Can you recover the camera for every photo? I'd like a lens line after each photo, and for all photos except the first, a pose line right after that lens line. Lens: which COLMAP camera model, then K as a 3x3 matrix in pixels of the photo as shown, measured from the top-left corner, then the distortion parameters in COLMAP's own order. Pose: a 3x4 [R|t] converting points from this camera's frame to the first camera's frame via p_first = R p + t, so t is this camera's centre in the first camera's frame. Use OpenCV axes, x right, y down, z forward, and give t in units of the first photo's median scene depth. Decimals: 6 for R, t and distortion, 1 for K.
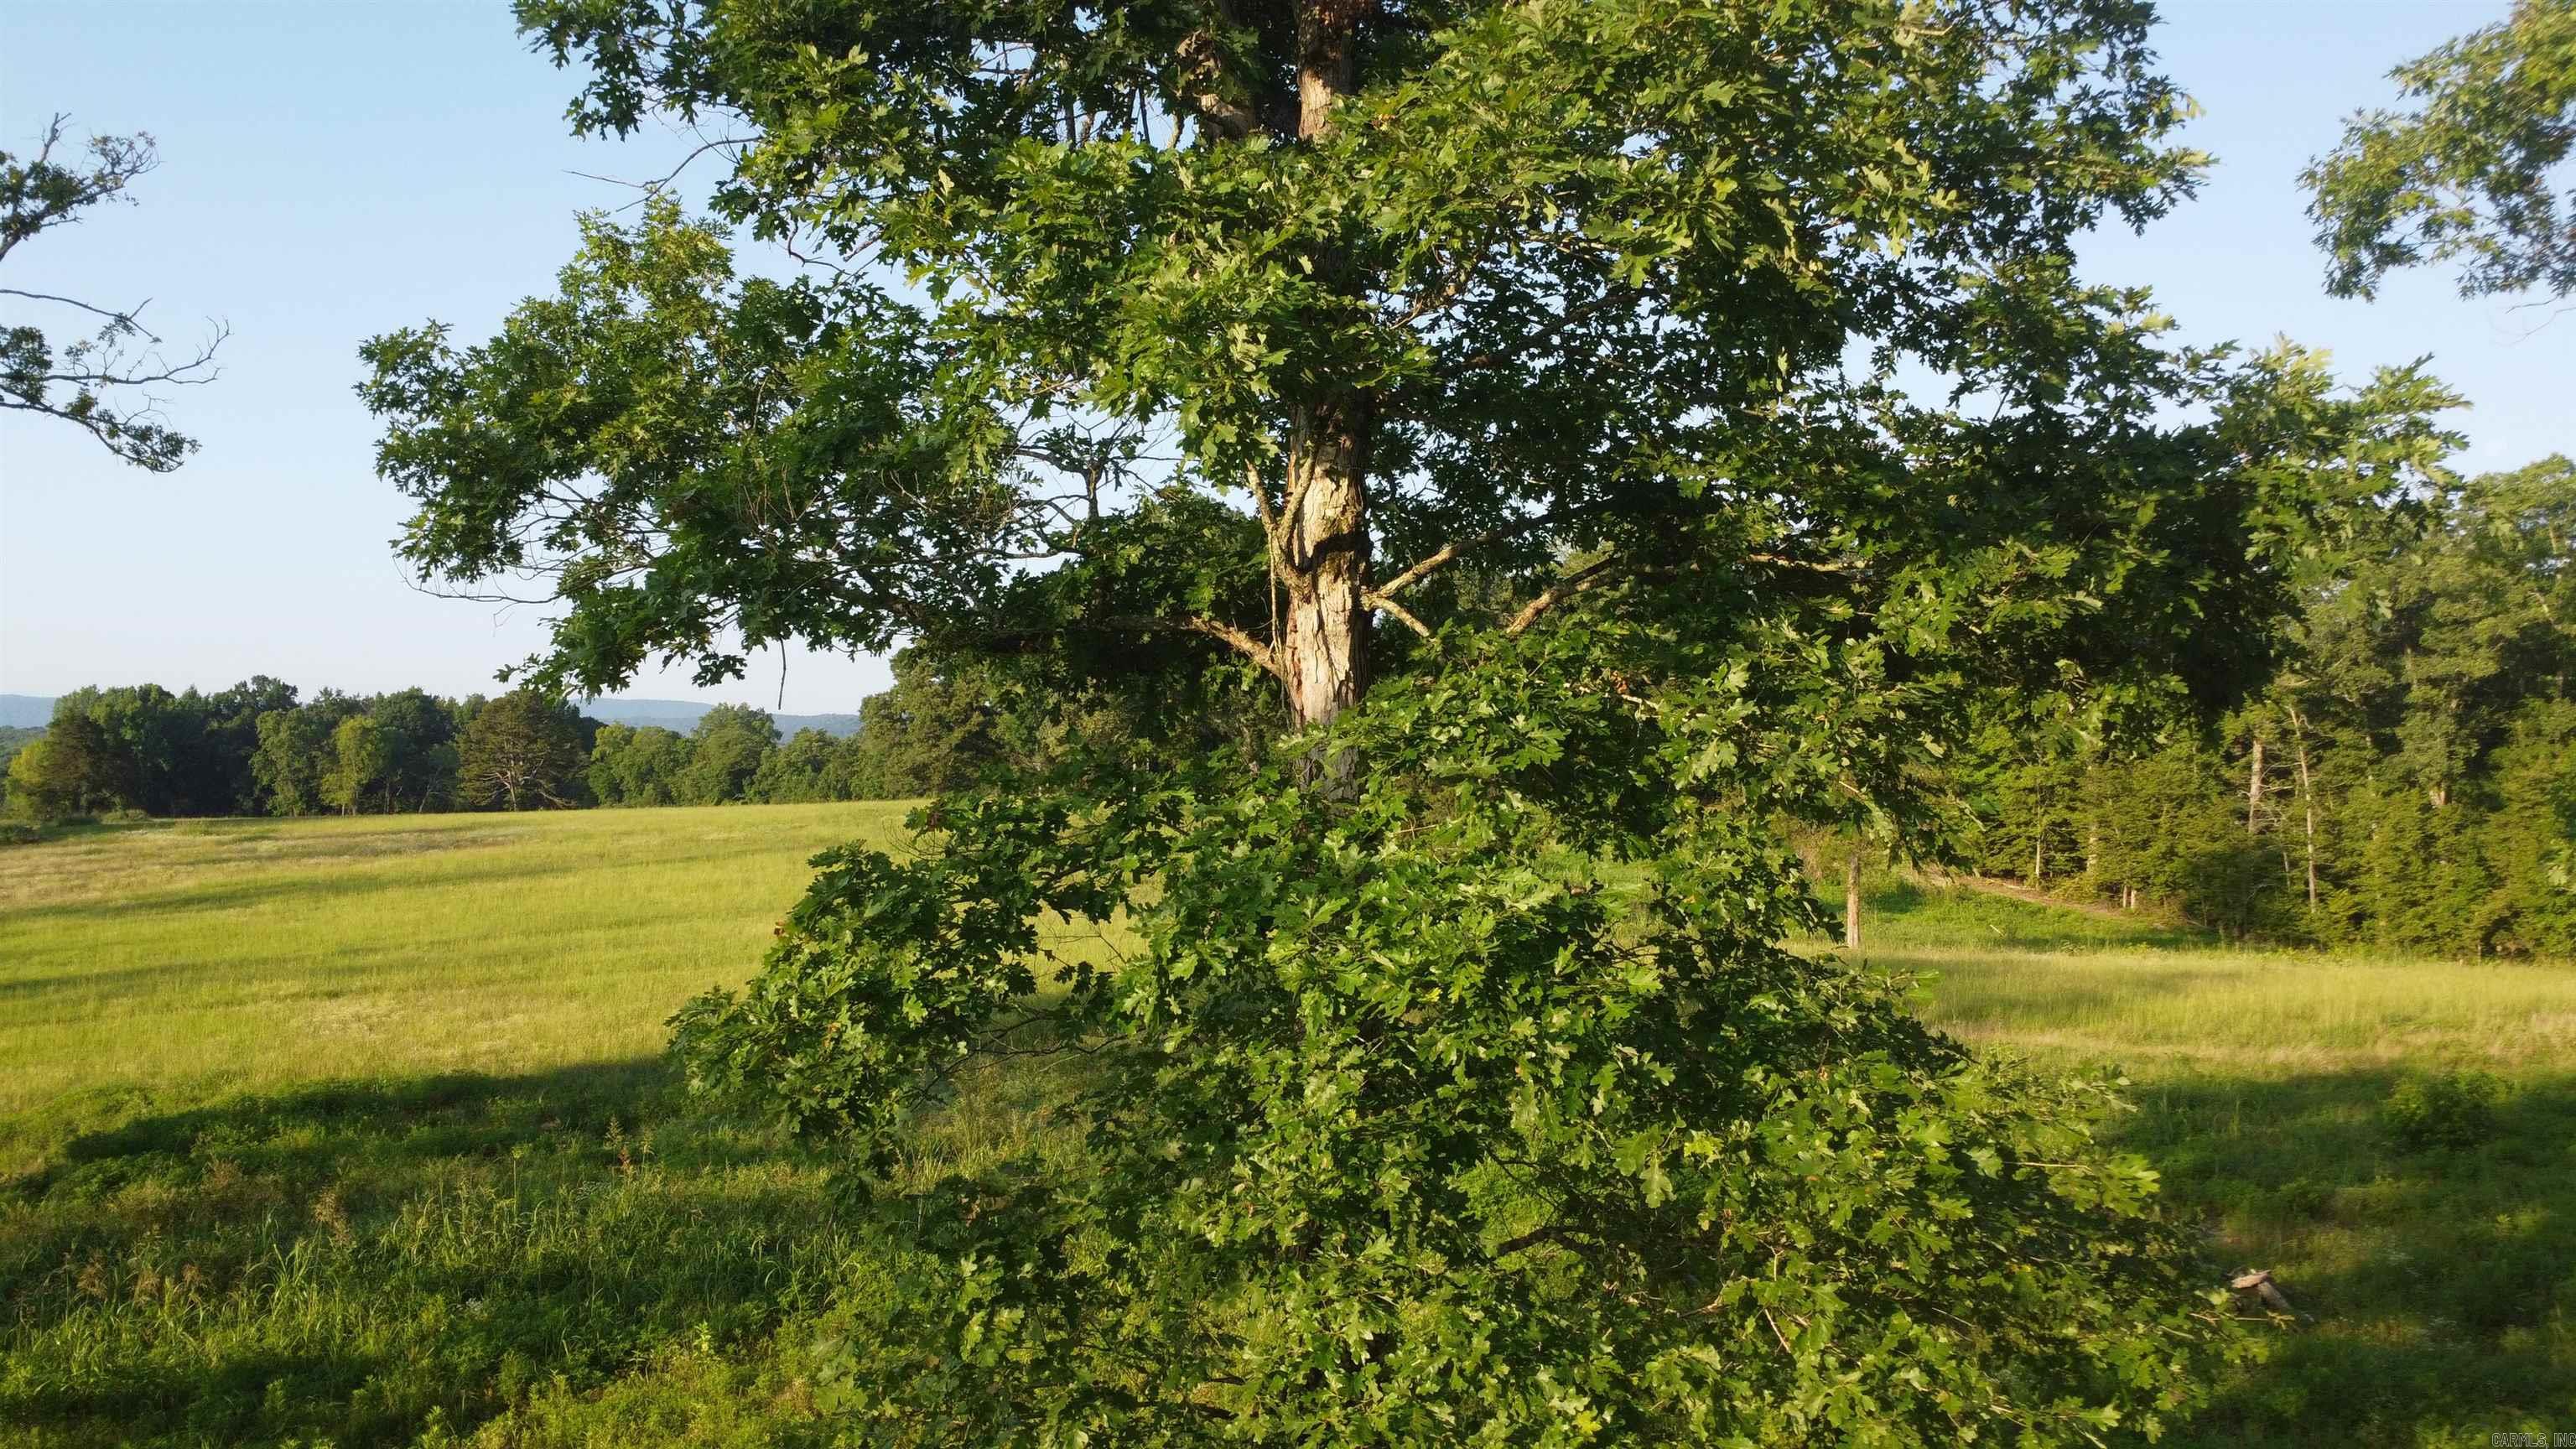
lens RADIAL K [[1868.8, 0, 1282.8], [0, 1868.8, 700.9], [0, 0, 1]] dist [-0.018275, -0.023562]
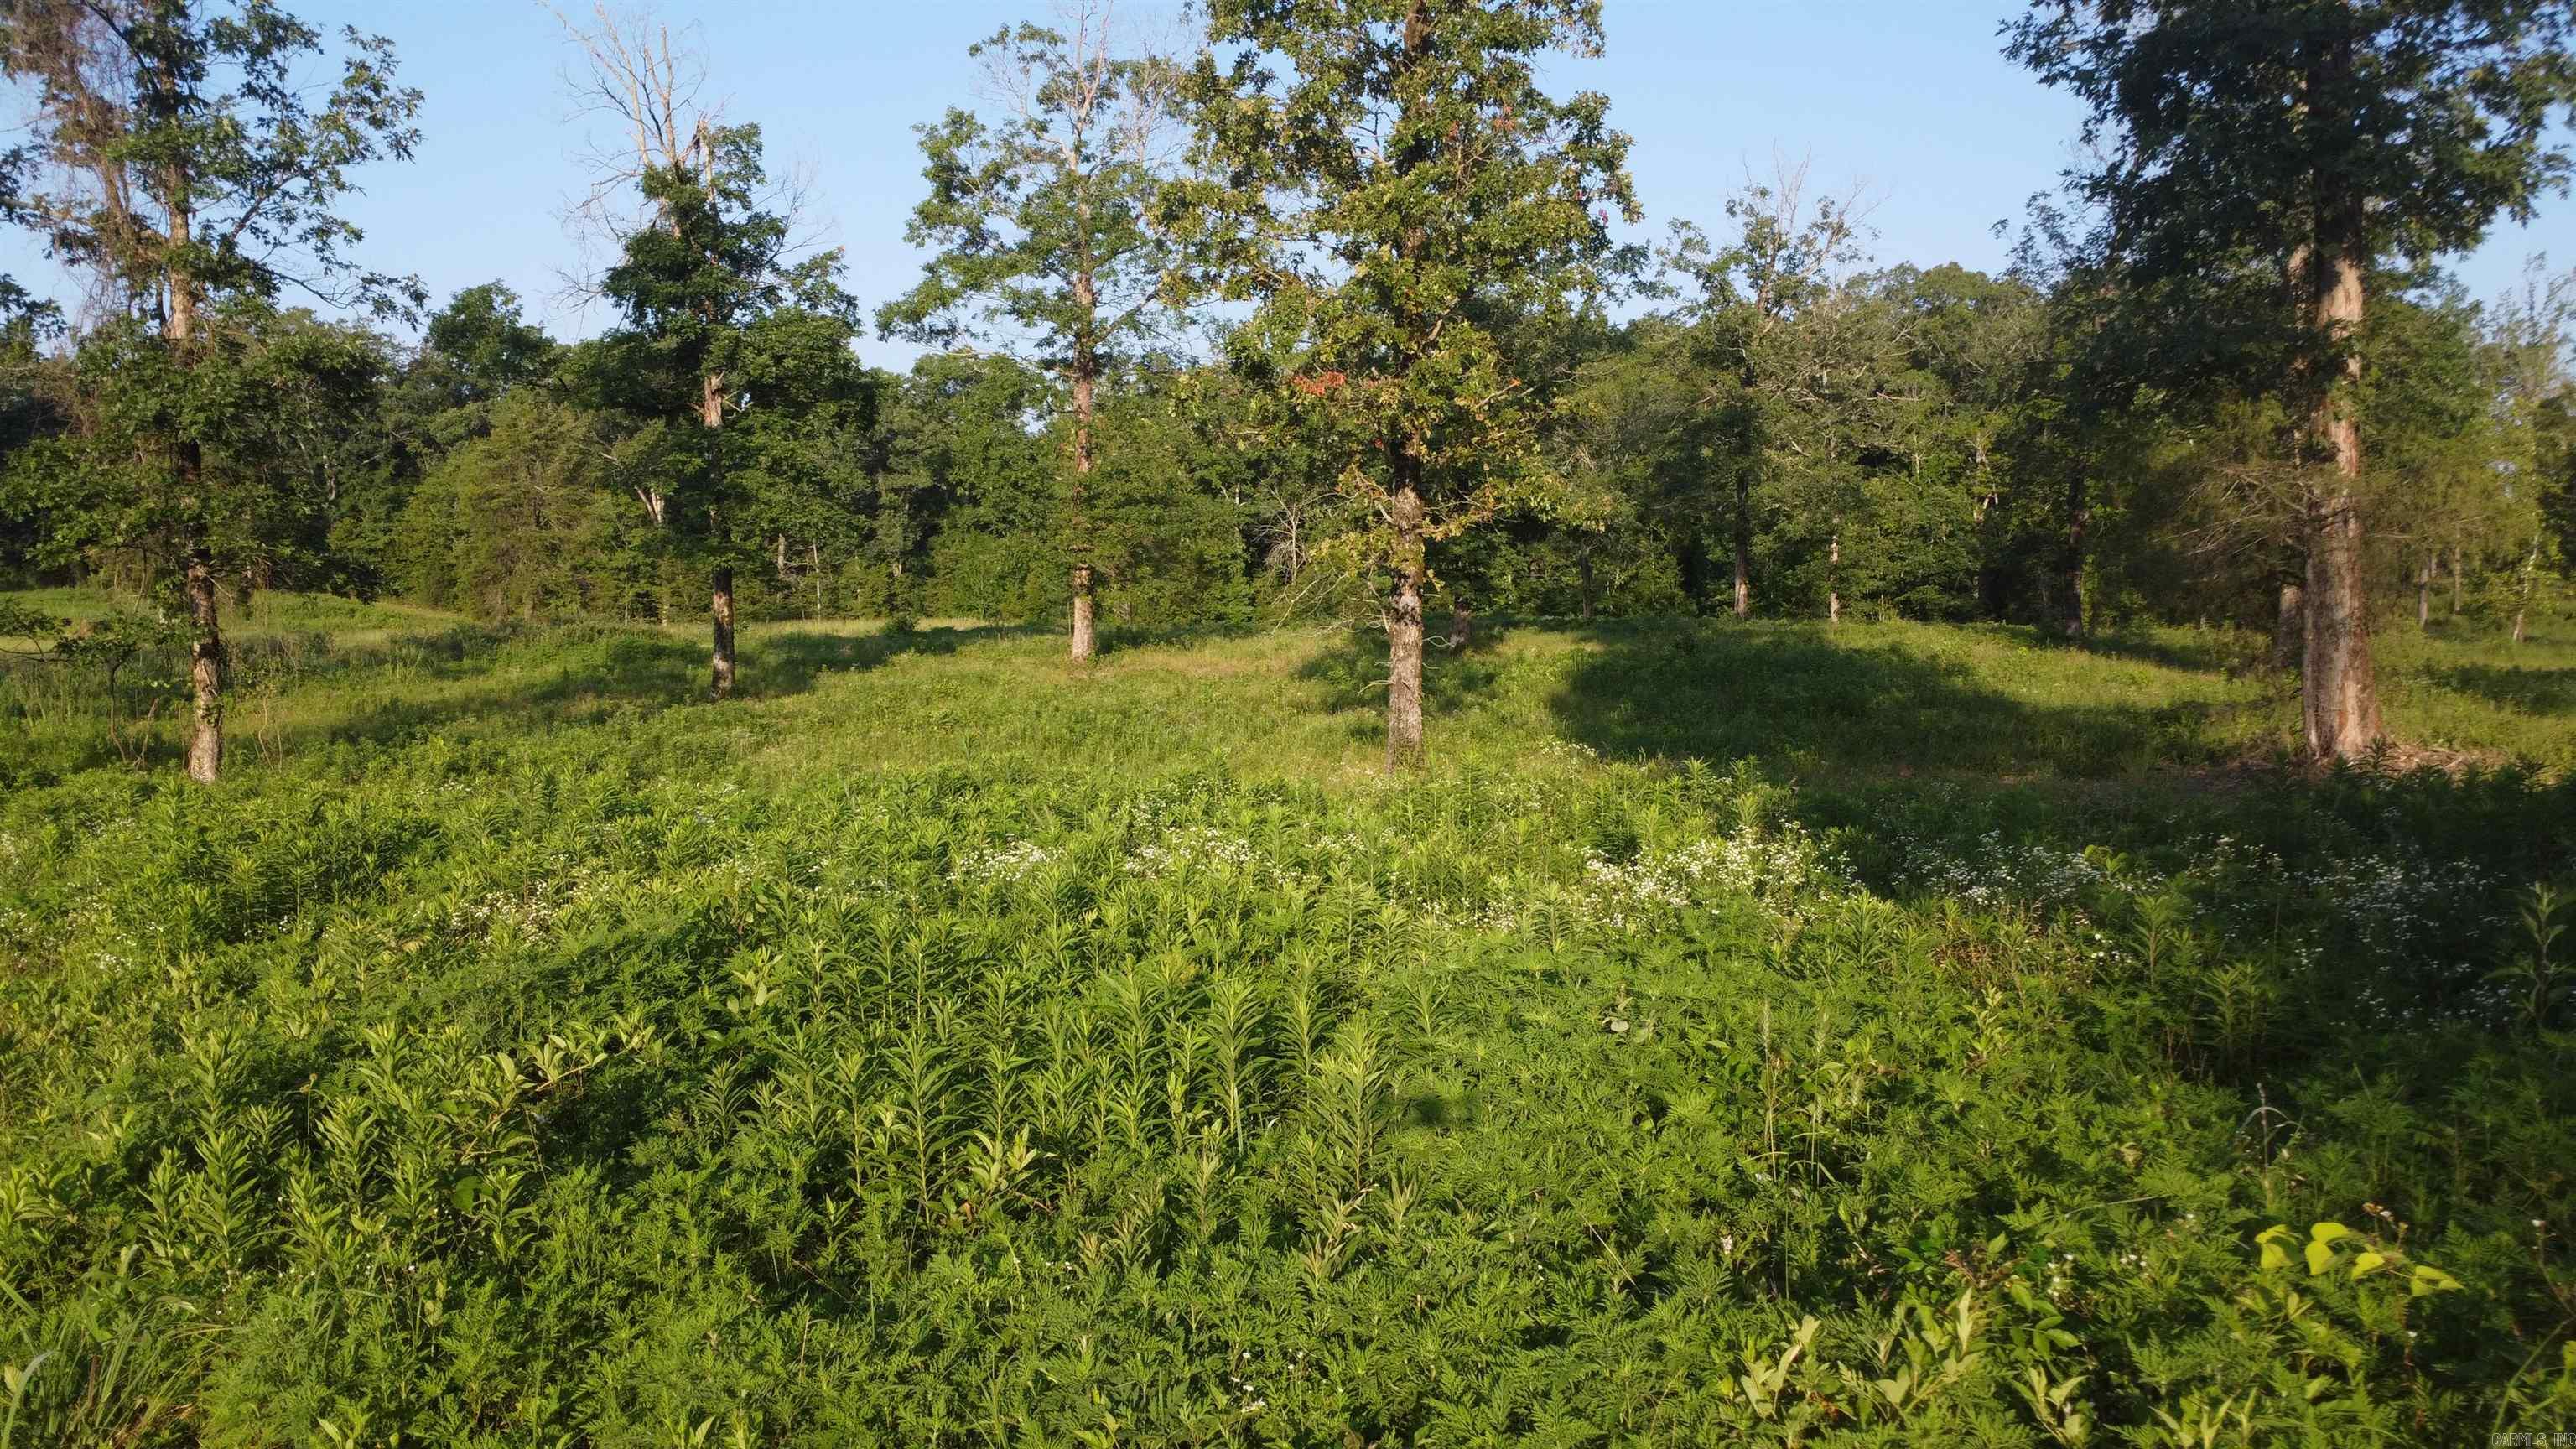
lens RADIAL K [[1879.1, 0, 1282.3], [0, 1879.1, 693.7], [0, 0, 1]] dist [-0.033003, 0.006132]
pose [[0.724232, -0.040495, 0.688366, -2.289340], [-0.020070, 0.996613, 0.079744, 0.289556], [-0.689264, -0.071568, 0.720967, -3.645389]]
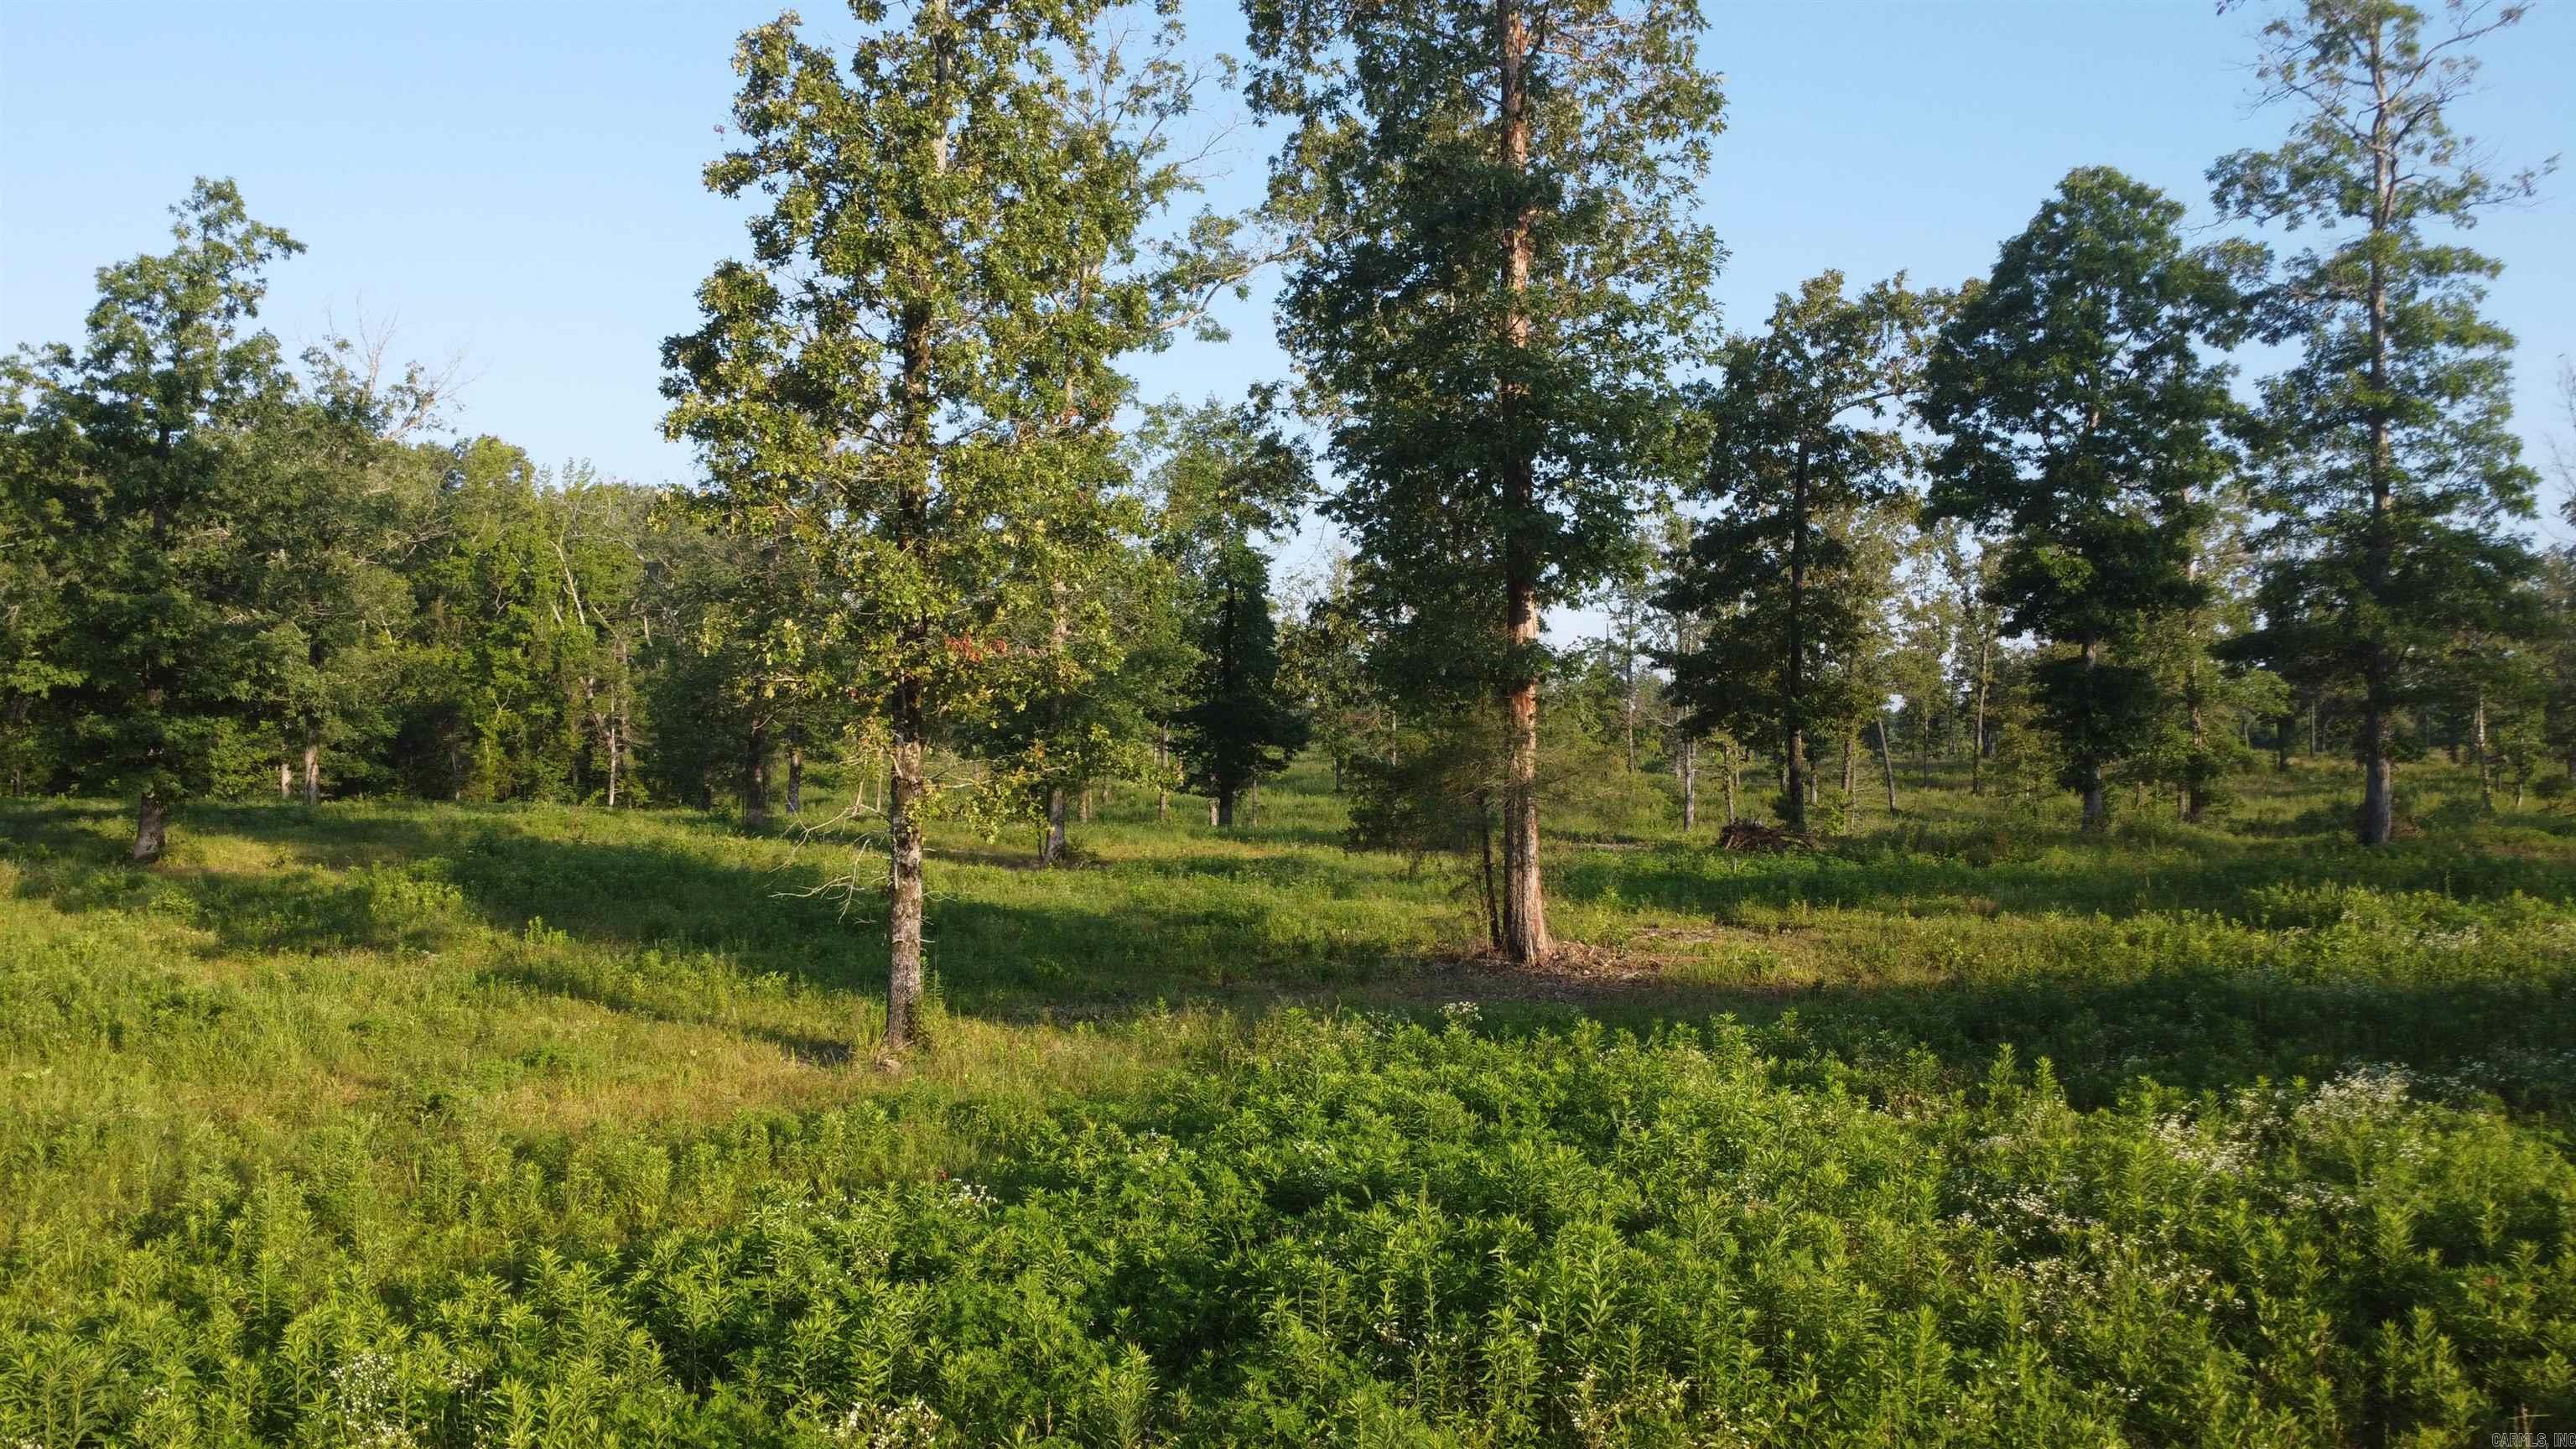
lens RADIAL K [[1869.4, 0, 1284.5], [0, 1869.4, 702.6], [0, 0, 1]] dist [-0.011816, -0.028089]
pose [[-0.110265, 0.022909, 0.993638, -2.932274], [-0.046645, 0.998513, -0.028197, 0.216265], [-0.992807, -0.049458, -0.109032, -2.205355]]
